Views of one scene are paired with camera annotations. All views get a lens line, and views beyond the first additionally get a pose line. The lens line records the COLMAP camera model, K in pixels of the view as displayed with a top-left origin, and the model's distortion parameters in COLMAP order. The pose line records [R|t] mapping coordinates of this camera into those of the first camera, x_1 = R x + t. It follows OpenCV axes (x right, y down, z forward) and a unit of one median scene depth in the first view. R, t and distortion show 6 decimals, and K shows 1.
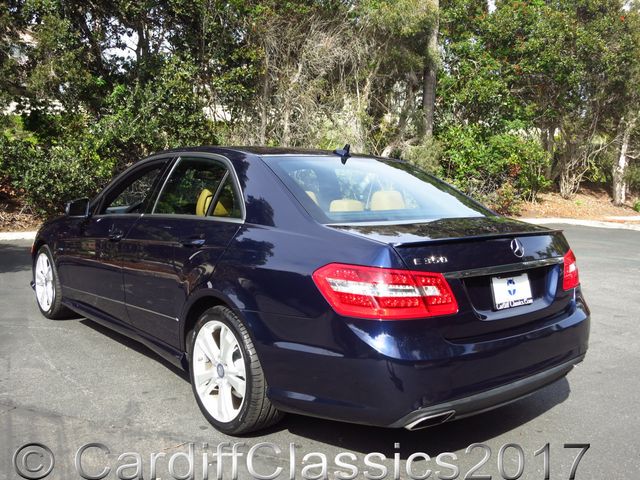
lens RADIAL K [[623.3, 0, 322.1], [0, 623.3, 238.8], [0, 0, 1]] dist [-0.065279, 0.000000]
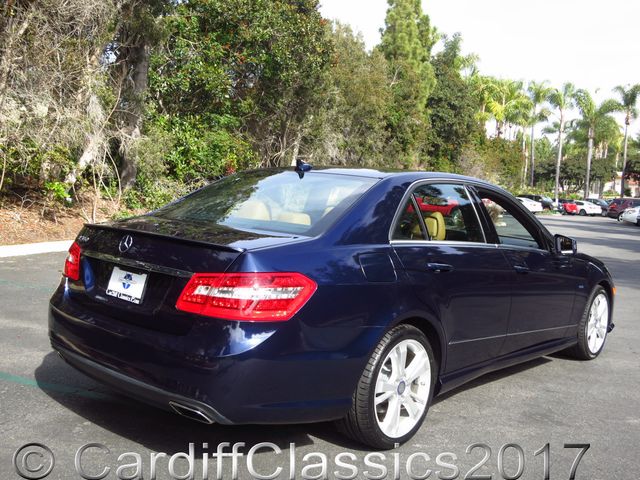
lens RADIAL K [[660.0, 0, 322.3], [0, 660.0, 239.0], [0, 0, 1]] dist [-0.074370, 0.000000]
pose [[0.748301, -0.025262, 0.662878, -0.231391], [0.020208, 0.999679, 0.015284, -0.028429], [-0.663052, 0.001958, 0.748571, 0.219692]]
